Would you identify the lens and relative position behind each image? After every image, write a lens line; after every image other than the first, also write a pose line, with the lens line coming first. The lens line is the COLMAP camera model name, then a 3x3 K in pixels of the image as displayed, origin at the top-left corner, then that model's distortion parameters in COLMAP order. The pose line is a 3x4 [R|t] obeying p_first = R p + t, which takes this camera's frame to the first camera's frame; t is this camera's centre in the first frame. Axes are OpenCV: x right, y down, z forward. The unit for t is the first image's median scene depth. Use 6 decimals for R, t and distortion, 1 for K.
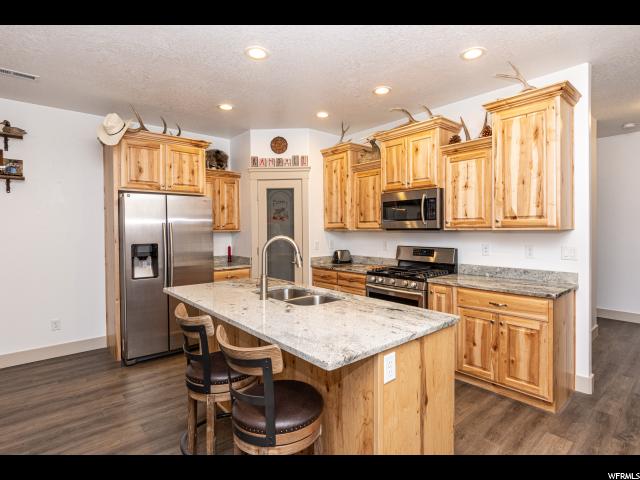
lens RADIAL K [[334.4, 0, 332.1], [0, 334.4, 231.6], [0, 0, 1]] dist [0.000896, -0.000923]
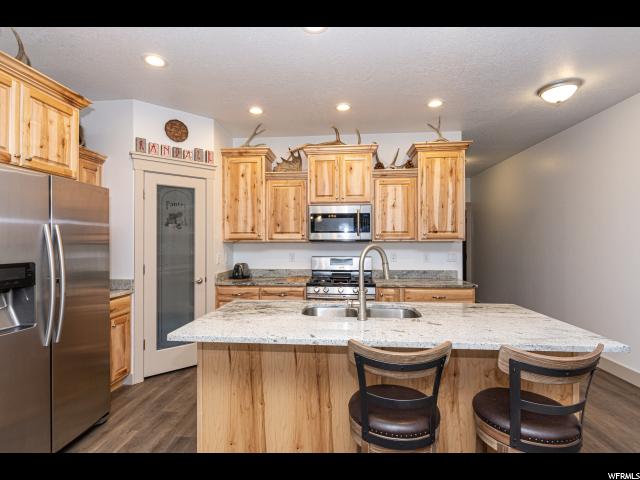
lens RADIAL K [[316.5, 0, 316.4], [0, 316.5, 241.7], [0, 0, 1]] dist [-0.004117, -0.006434]
pose [[0.725562, 0.006564, 0.688125, -0.516440], [0.002808, 0.999918, -0.012499, 0.008963], [-0.688151, 0.011001, 0.725484, 0.306676]]
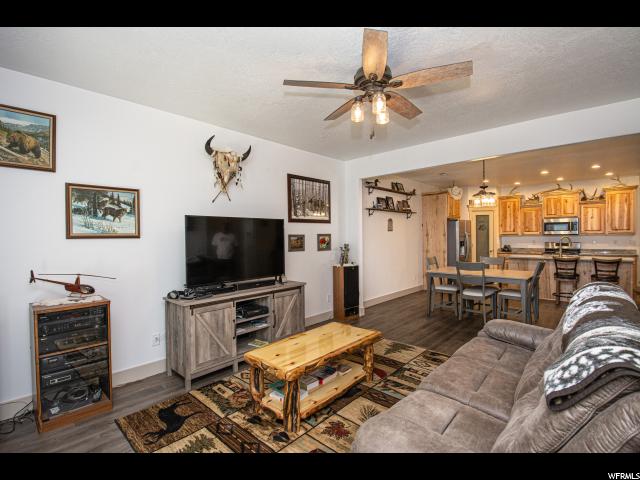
lens RADIAL K [[316.5, 0, 316.8], [0, 316.5, 239.5], [0, 0, 1]] dist [-0.004117, -0.006434]
pose [[0.994112, -0.006442, 0.108161, -1.695891], [0.006669, 0.999976, -0.001735, 0.021528], [-0.108147, 0.002446, 0.994132, -1.015004]]
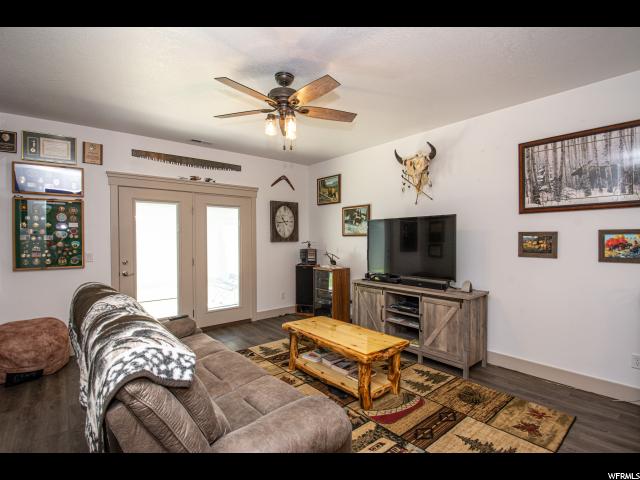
lens RADIAL K [[316.5, 0, 309.2], [0, 316.5, 242.4], [0, 0, 1]] dist [-0.004117, -0.006434]
pose [[-0.070659, 0.022812, -0.997240, -0.752282], [-0.002355, 0.999732, 0.023036, 0.009007], [0.997498, 0.003976, -0.070586, -0.261878]]
